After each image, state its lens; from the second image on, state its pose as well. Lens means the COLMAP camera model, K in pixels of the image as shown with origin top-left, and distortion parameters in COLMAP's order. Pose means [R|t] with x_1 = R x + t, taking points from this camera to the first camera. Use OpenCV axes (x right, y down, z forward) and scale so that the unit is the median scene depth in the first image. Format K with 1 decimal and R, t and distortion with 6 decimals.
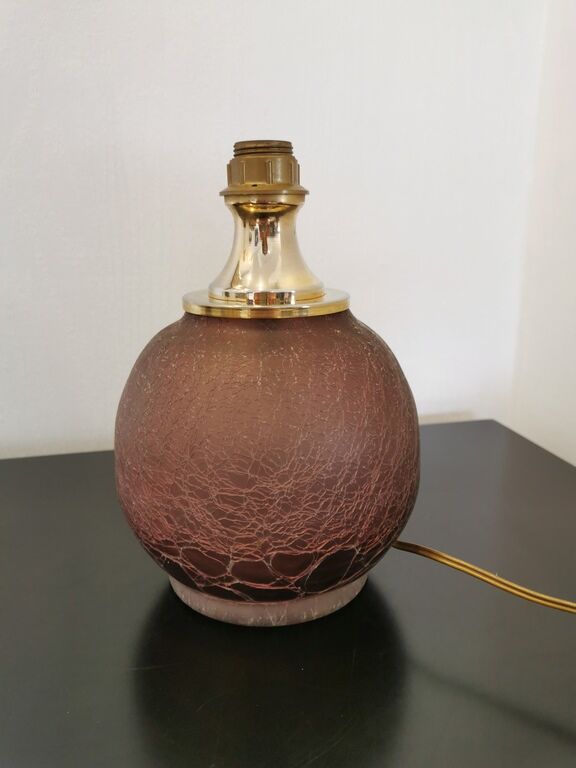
lens RADIAL K [[605.0, 0, 288.0], [0, 605.0, 384.0], [0, 0, 1]] dist [0.009667, 0.000846]
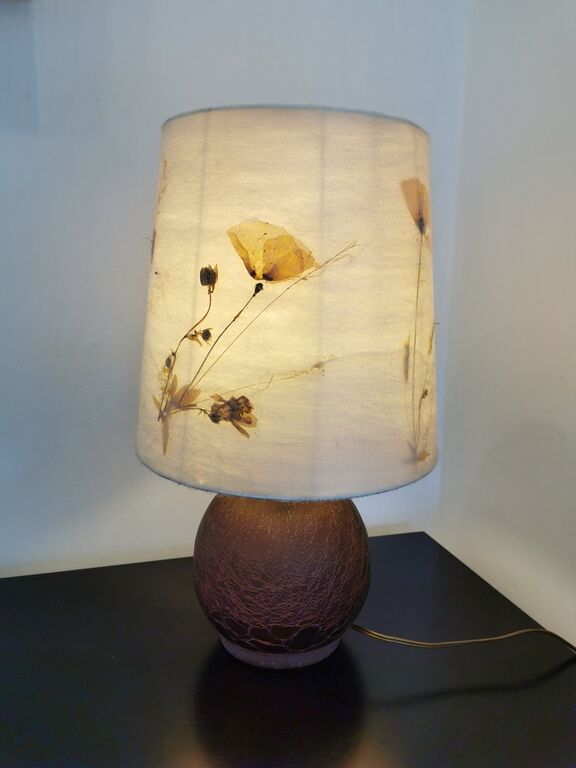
lens RADIAL K [[605.0, 0, 288.0], [0, 605.0, 384.0], [0, 0, 1]] dist [0.009667, 0.000846]
pose [[0.989070, 0.035050, -0.143220, 0.256460], [-0.050507, 0.993109, -0.105751, -0.251186], [0.138526, 0.111828, 0.984025, -0.875026]]
